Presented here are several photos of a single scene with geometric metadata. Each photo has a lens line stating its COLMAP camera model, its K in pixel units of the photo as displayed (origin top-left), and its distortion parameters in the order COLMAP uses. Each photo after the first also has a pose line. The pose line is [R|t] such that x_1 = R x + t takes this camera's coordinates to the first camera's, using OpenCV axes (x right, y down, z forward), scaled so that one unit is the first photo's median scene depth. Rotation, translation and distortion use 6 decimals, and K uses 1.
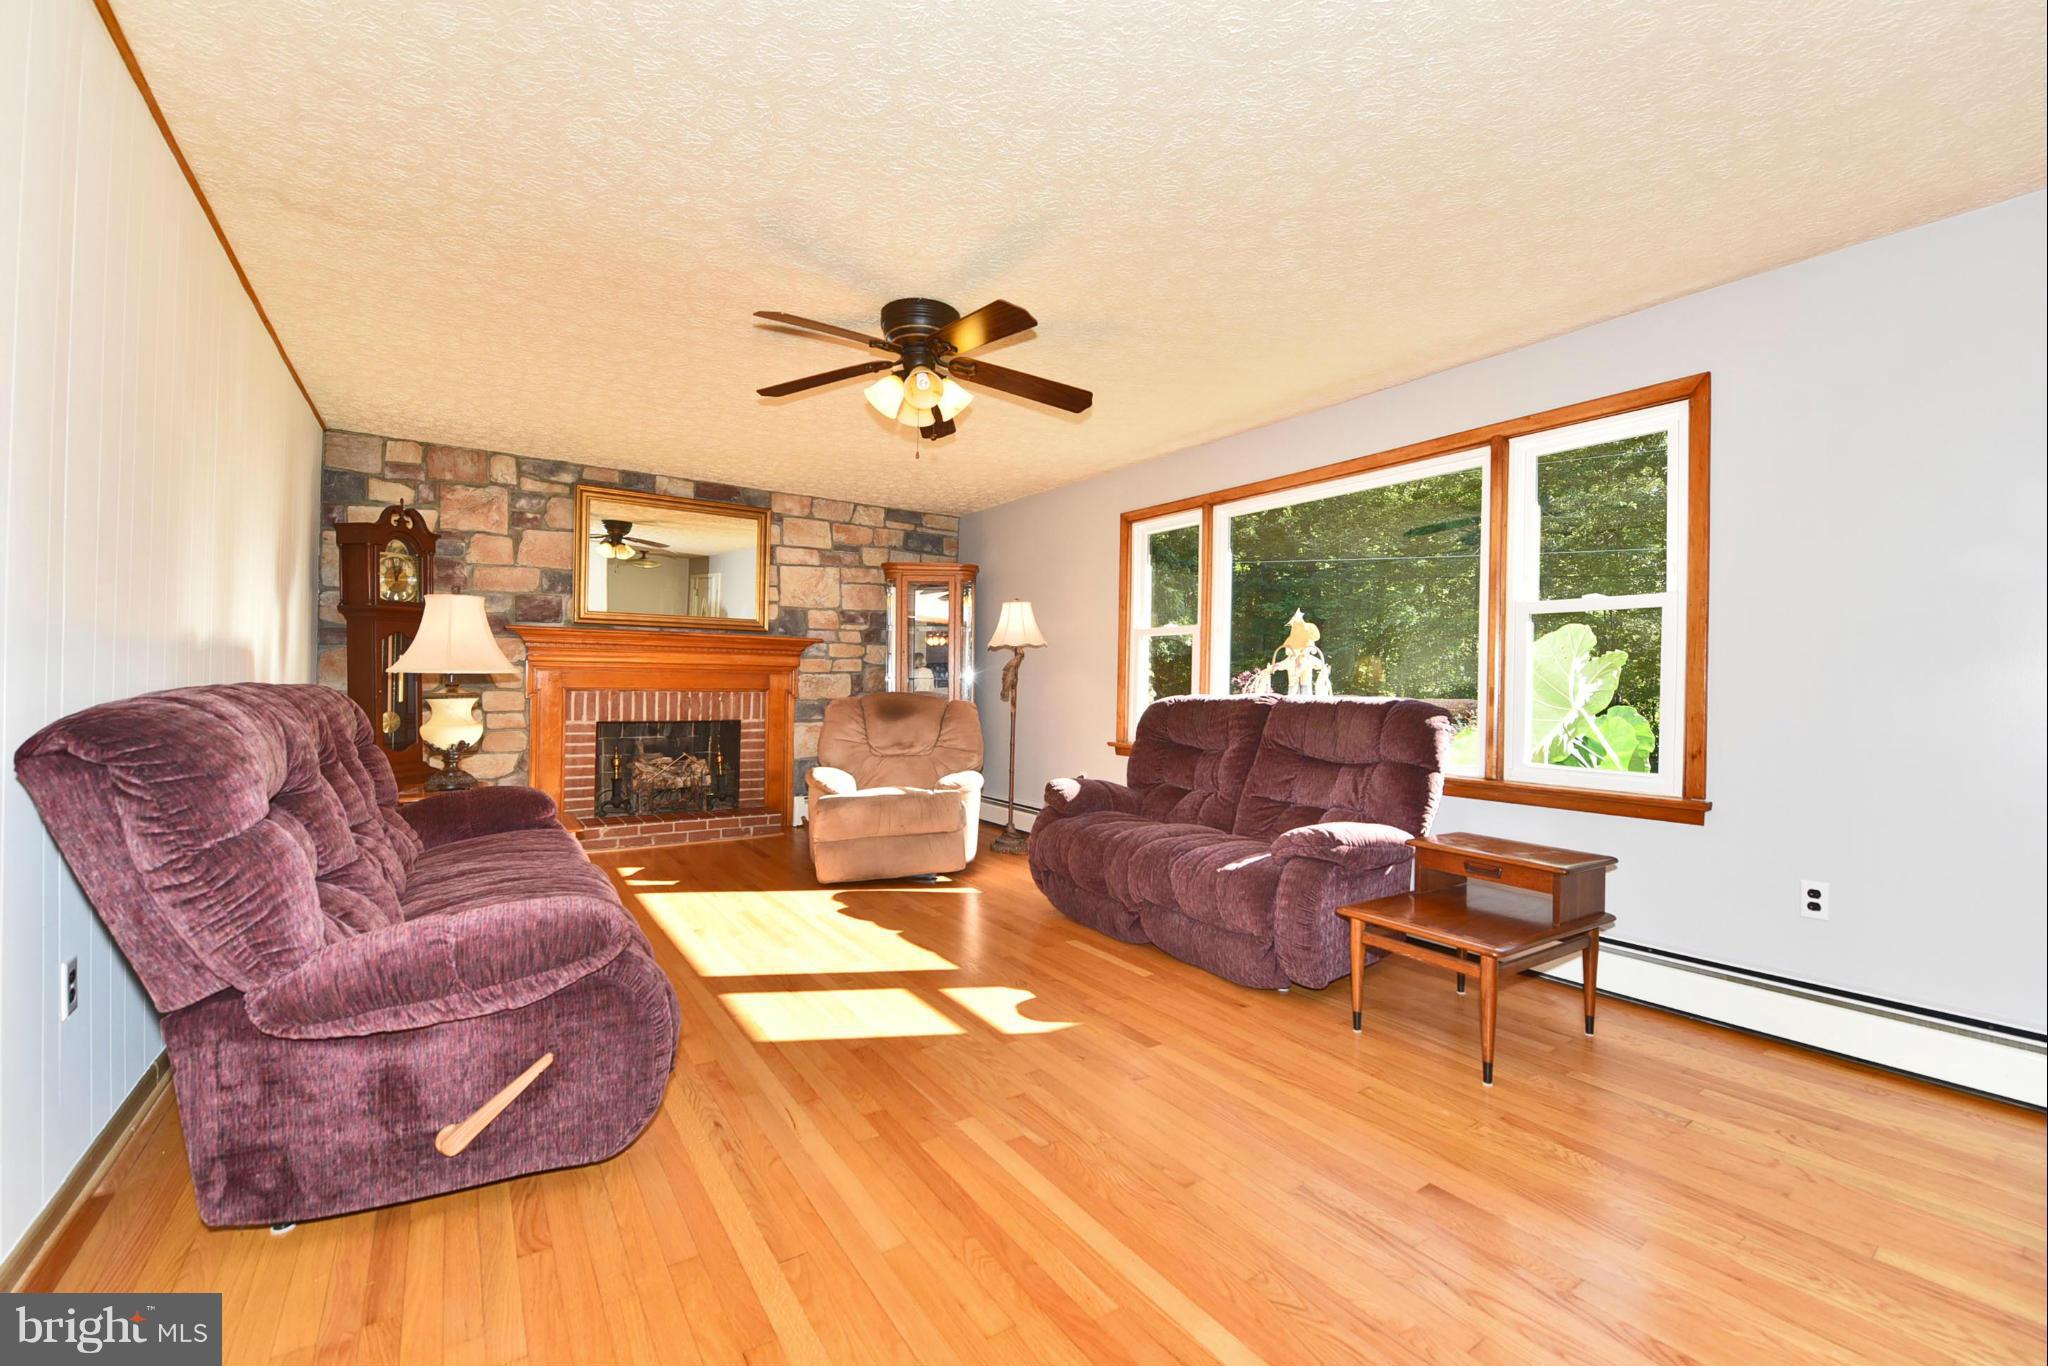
lens RADIAL K [[830.1, 0, 1035.9], [0, 830.1, 687.4], [0, 0, 1]] dist [-0.008865, -0.005428]
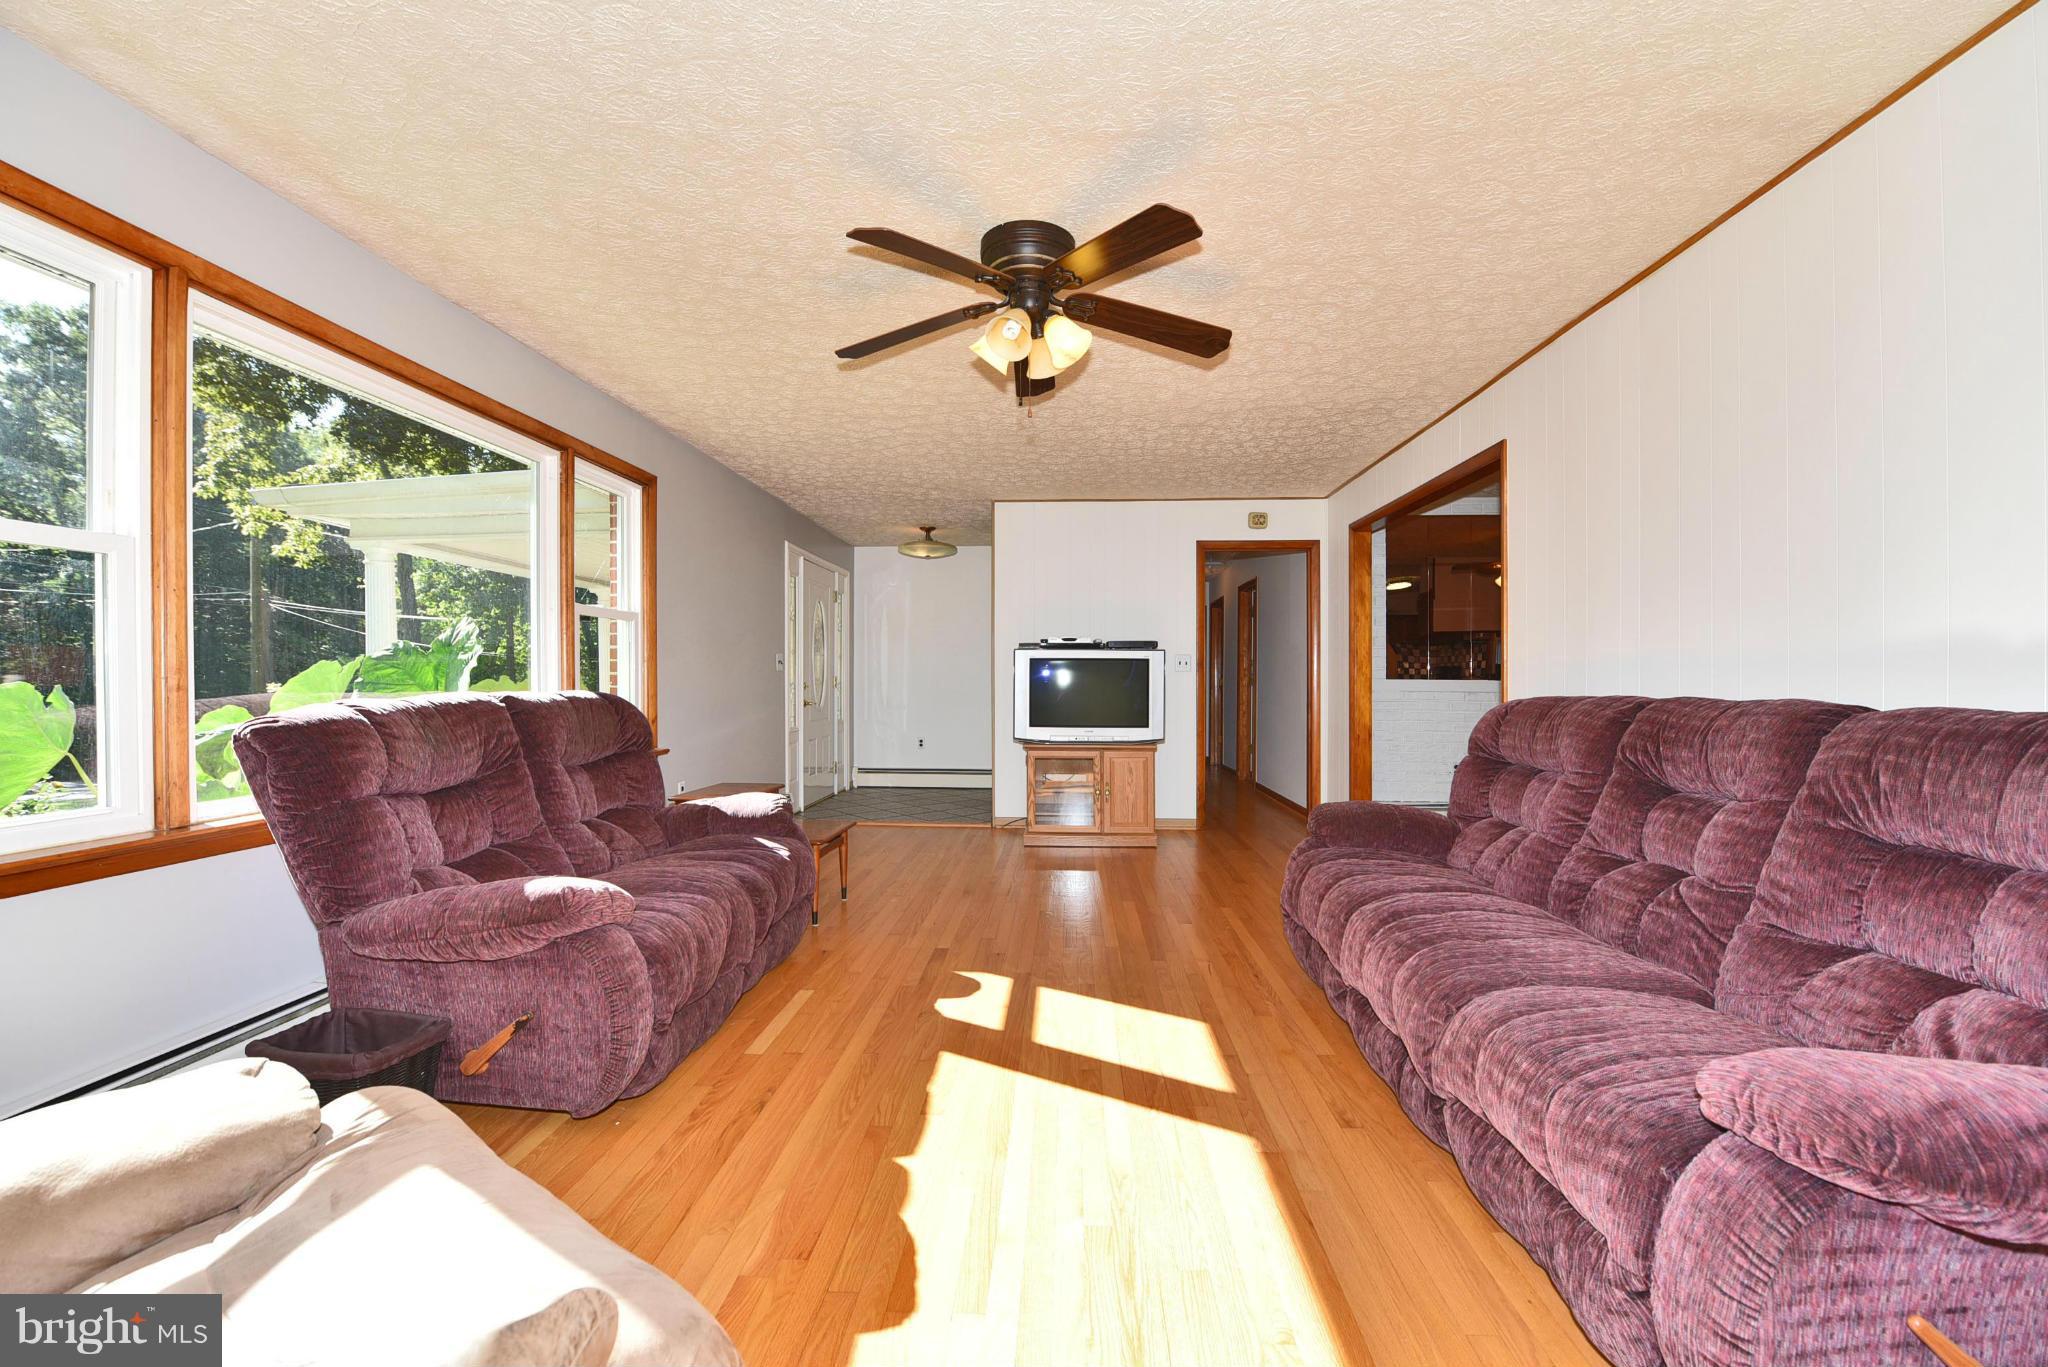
lens RADIAL K [[807.1, 0, 1032.6], [0, 807.1, 687.0], [0, 0, 1]] dist [-0.008646, -0.005448]
pose [[-0.797954, -0.007285, 0.602675, -0.376653], [0.001402, 0.999902, 0.013943, -0.004906], [-0.602717, 0.011971, -0.797865, 0.966473]]
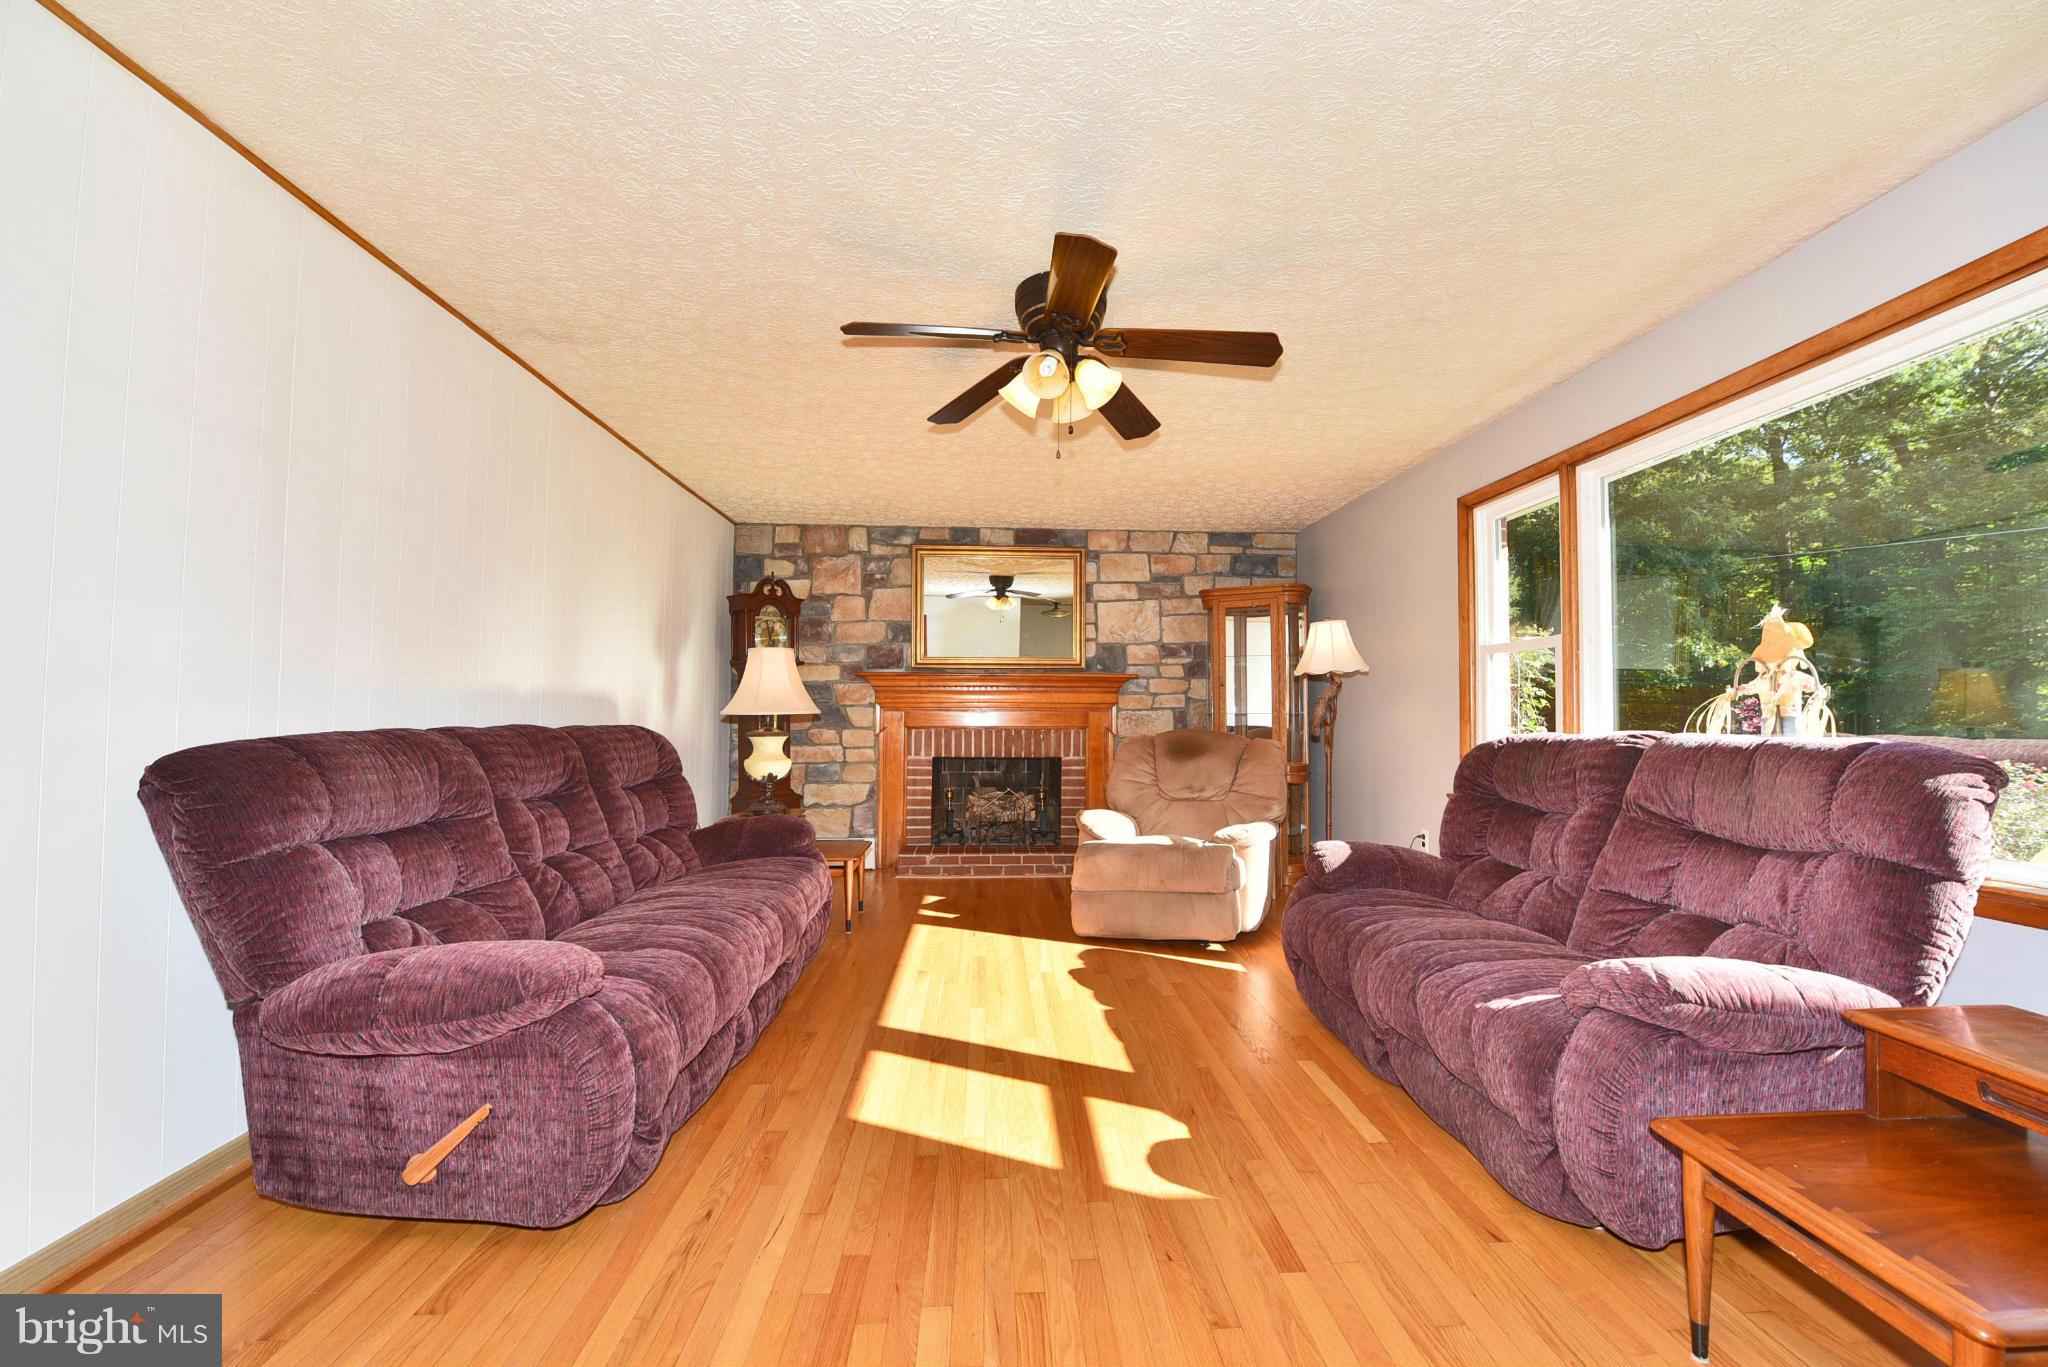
lens RADIAL K [[807.1, 0, 1032.6], [0, 807.1, 687.0], [0, 0, 1]] dist [-0.008646, -0.005448]
pose [[0.855700, -0.029516, -0.516630, 0.153387], [0.006031, 0.998873, -0.047078, -0.000231], [0.517438, 0.037169, 0.854913, 0.166633]]
